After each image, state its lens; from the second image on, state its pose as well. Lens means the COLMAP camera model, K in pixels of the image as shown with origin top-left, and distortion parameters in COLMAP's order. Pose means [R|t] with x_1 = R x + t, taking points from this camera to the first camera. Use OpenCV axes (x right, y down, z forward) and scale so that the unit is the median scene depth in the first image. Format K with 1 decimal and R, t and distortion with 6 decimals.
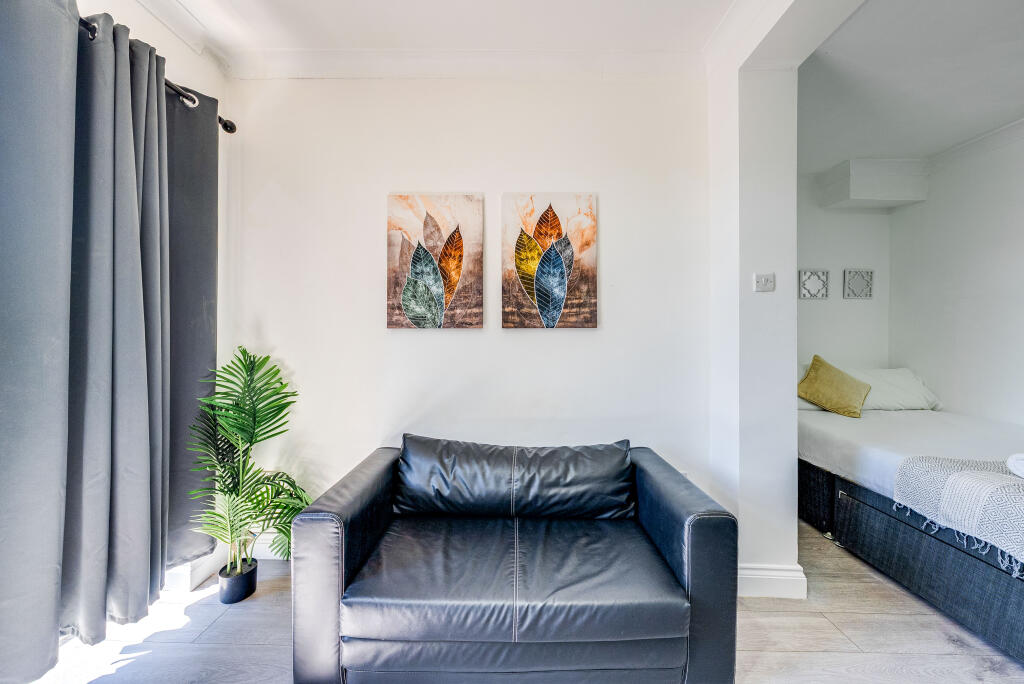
lens RADIAL K [[343.9, 0, 515.7], [0, 343.9, 347.5], [0, 0, 1]] dist [-0.010437, -0.000046]
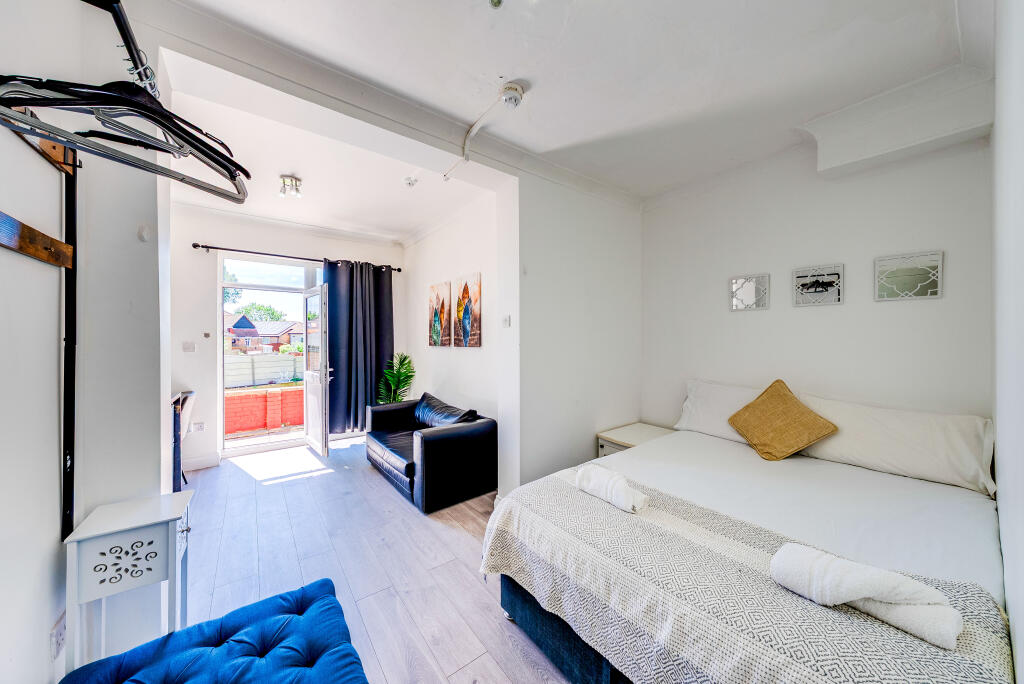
lens RADIAL K [[347.4, 0, 515.7], [0, 347.4, 341.4], [0, 0, 1]] dist [0.001619, -0.000008]
pose [[0.618977, 0.001905, -0.785406, 1.771305], [0.003122, 0.999983, 0.004886, -0.095792], [0.785403, -0.005476, 0.618961, 0.031747]]
